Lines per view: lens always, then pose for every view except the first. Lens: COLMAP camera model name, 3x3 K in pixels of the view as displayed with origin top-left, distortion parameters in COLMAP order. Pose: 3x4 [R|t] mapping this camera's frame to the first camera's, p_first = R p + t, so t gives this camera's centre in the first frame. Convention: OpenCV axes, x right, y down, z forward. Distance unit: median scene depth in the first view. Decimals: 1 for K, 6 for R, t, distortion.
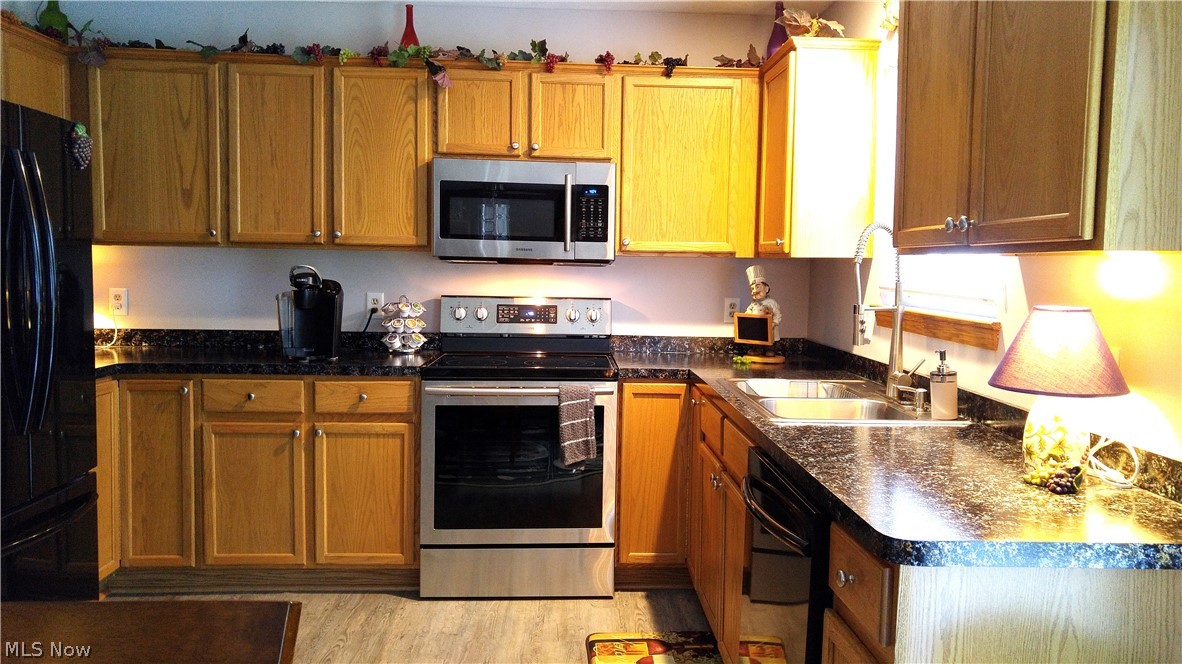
lens RADIAL K [[898.0, 0, 616.3], [0, 898.0, 330.5], [0, 0, 1]] dist [0.008554, -0.000916]
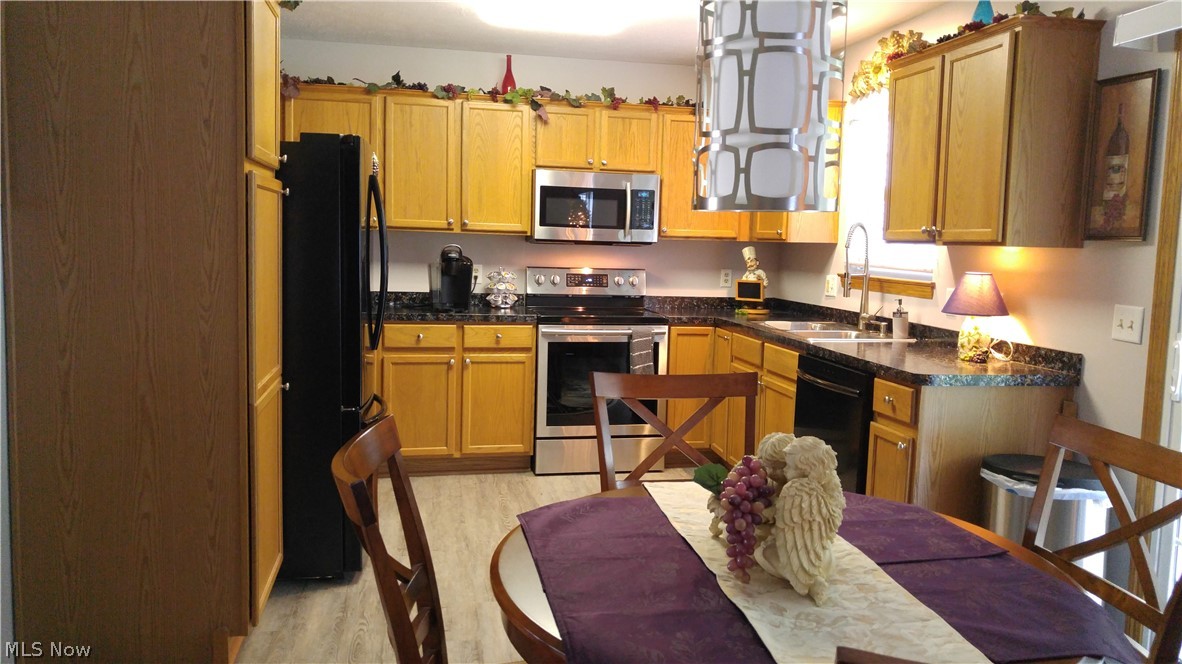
lens RADIAL K [[893.1, 0, 608.3], [0, 893.1, 328.1], [0, 0, 1]] dist [0.017514, 0.008129]
pose [[0.988953, -0.003841, 0.148182, -0.298877], [-0.000034, 0.999658, 0.026140, 0.021679], [-0.148232, -0.025857, 0.988615, -0.413199]]
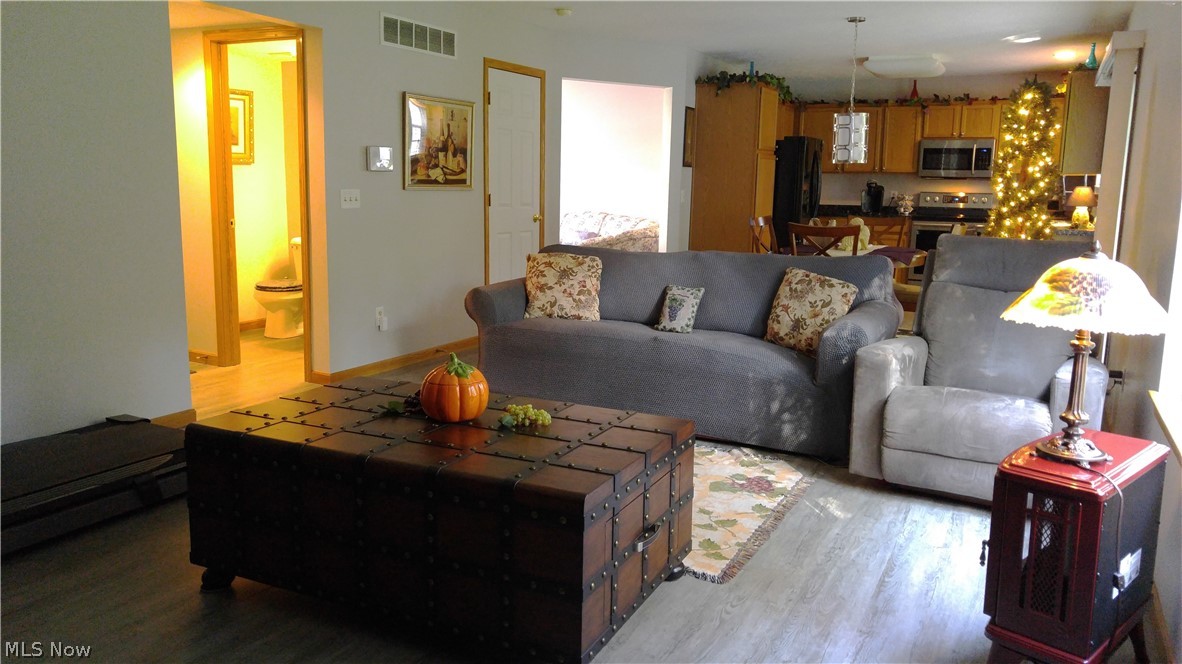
lens RADIAL K [[898.0, 0, 616.3], [0, 898.0, 330.5], [0, 0, 1]] dist [0.008554, -0.000916]
pose [[0.879666, 0.076119, -0.469460, 0.300709], [-0.035898, 0.994920, 0.094051, 0.156635], [0.474234, -0.065881, 0.877930, -1.840006]]
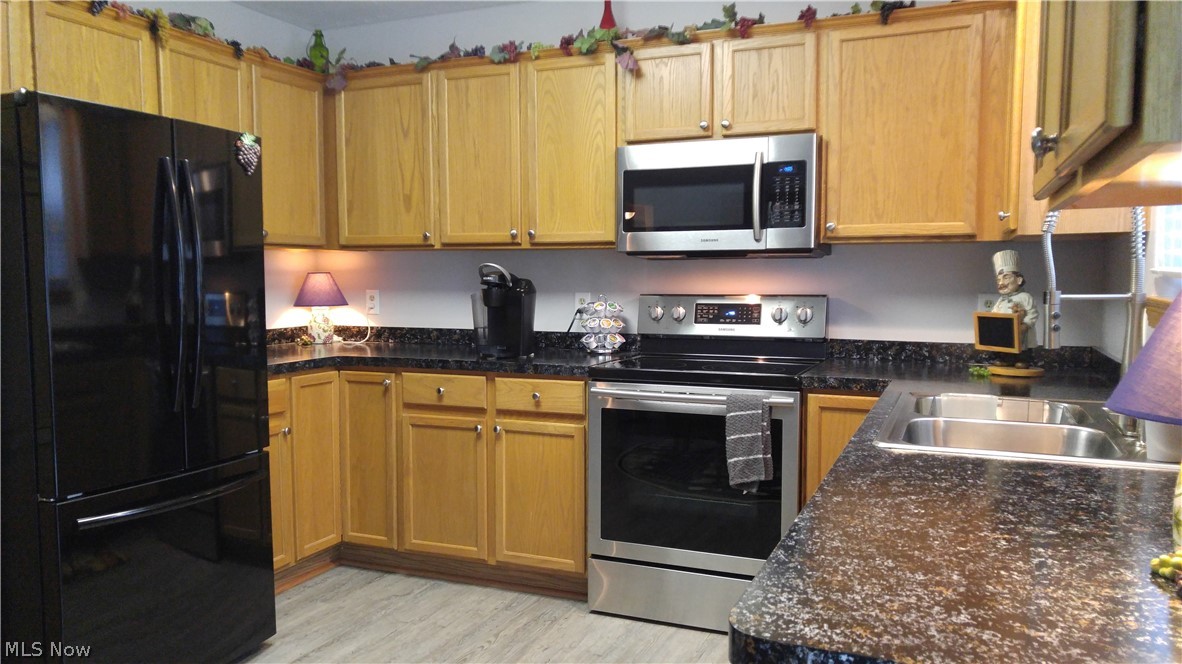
lens RADIAL K [[889.6, 0, 587.7], [0, 889.6, 347.3], [0, 0, 1]] dist [0.024876, -0.001038]
pose [[0.894400, 0.018117, -0.446900, 0.189005], [-0.016196, 0.999836, 0.008121, 0.011460], [0.446974, -0.000025, 0.894547, 0.150085]]
